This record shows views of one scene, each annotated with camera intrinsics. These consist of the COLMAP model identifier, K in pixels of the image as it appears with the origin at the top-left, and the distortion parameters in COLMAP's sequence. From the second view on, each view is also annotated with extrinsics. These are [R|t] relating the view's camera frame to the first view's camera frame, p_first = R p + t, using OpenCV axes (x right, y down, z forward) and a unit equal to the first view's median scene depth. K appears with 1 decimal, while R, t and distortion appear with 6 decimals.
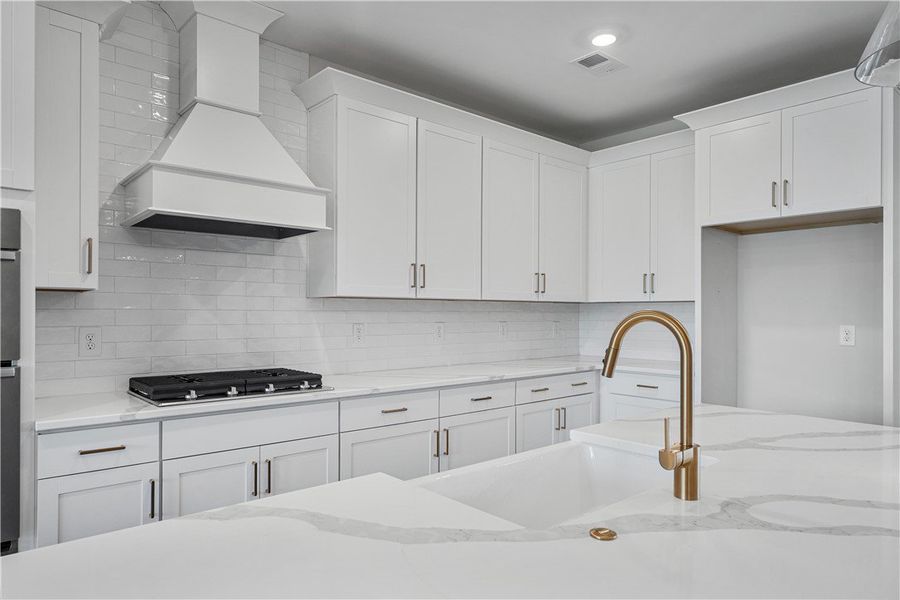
lens RADIAL K [[556.9, 0, 450.0], [0, 556.9, 300.0], [0, 0, 1]] dist [-0.002247, -0.000836]
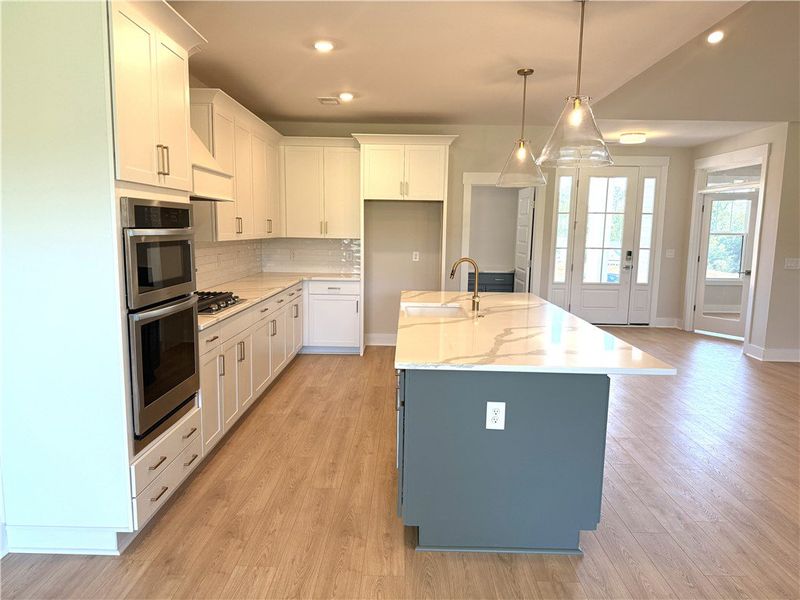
lens RADIAL K [[570.8, 0, 400.0], [0, 570.8, 300.0], [0, 0, 1]] dist [0.000232, 0.000059]
pose [[0.660082, -0.086340, 0.746215, -1.004659], [-0.032409, 0.989175, 0.143119, -0.085280], [-0.750494, -0.118654, 0.650139, -0.389477]]
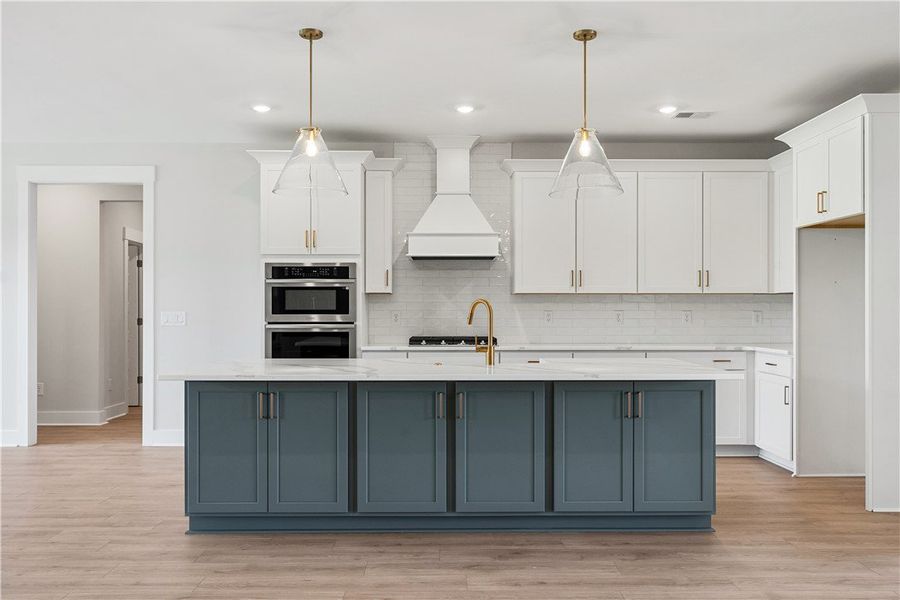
lens RADIAL K [[668.1, 0, 451.7], [0, 668.1, 281.6], [0, 0, 1]] dist [-0.001545, 0.001113]
pose [[0.768329, -0.029278, -0.639386, 0.913467], [0.017239, 0.999537, -0.025054, 0.004569], [0.639823, 0.008228, 0.768478, -0.646553]]
